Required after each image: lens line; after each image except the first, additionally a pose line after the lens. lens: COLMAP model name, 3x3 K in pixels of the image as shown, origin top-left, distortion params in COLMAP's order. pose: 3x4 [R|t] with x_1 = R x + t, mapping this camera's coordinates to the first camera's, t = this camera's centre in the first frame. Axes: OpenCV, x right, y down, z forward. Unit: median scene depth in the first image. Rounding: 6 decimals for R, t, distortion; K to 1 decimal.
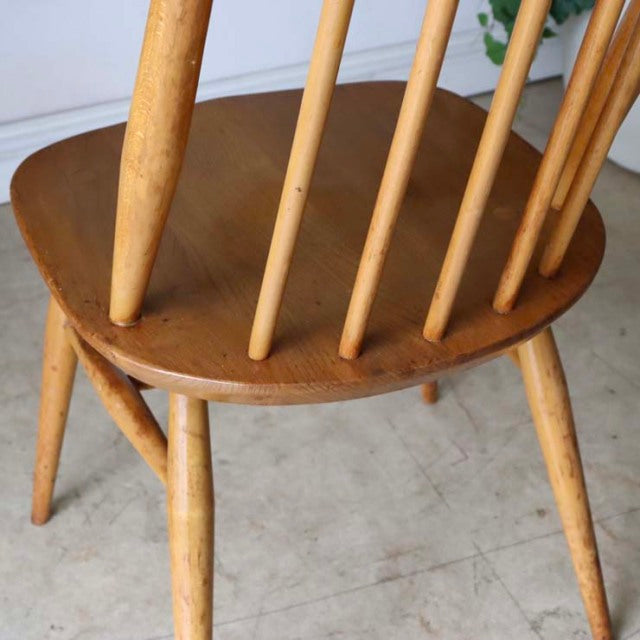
lens RADIAL K [[1001.5, 0, 320.0], [0, 1001.5, 320.0], [0, 0, 1]] dist [-0.053206, 0.081239]
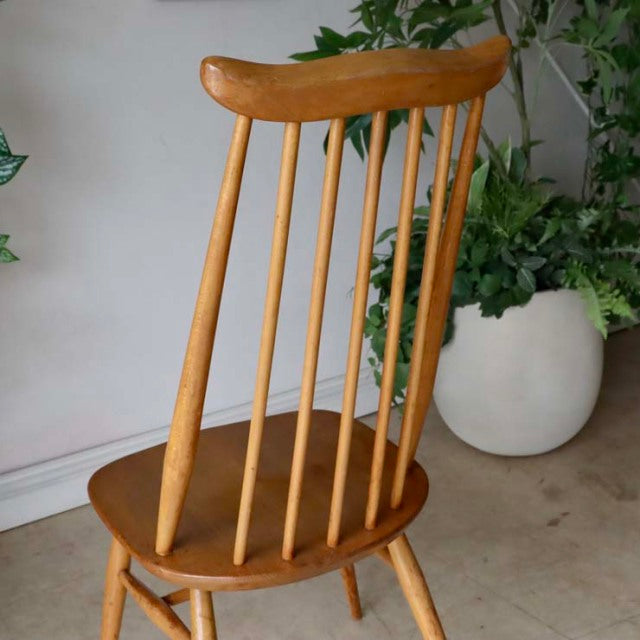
lens RADIAL K [[1001.5, 0, 320.0], [0, 1001.5, 320.0], [0, 0, 1]] dist [-0.053206, 0.081239]
pose [[0.994795, -0.088231, 0.050969, 0.032013], [0.099775, 0.944981, -0.311539, 0.194382], [-0.020678, 0.315003, 0.948866, -0.866303]]
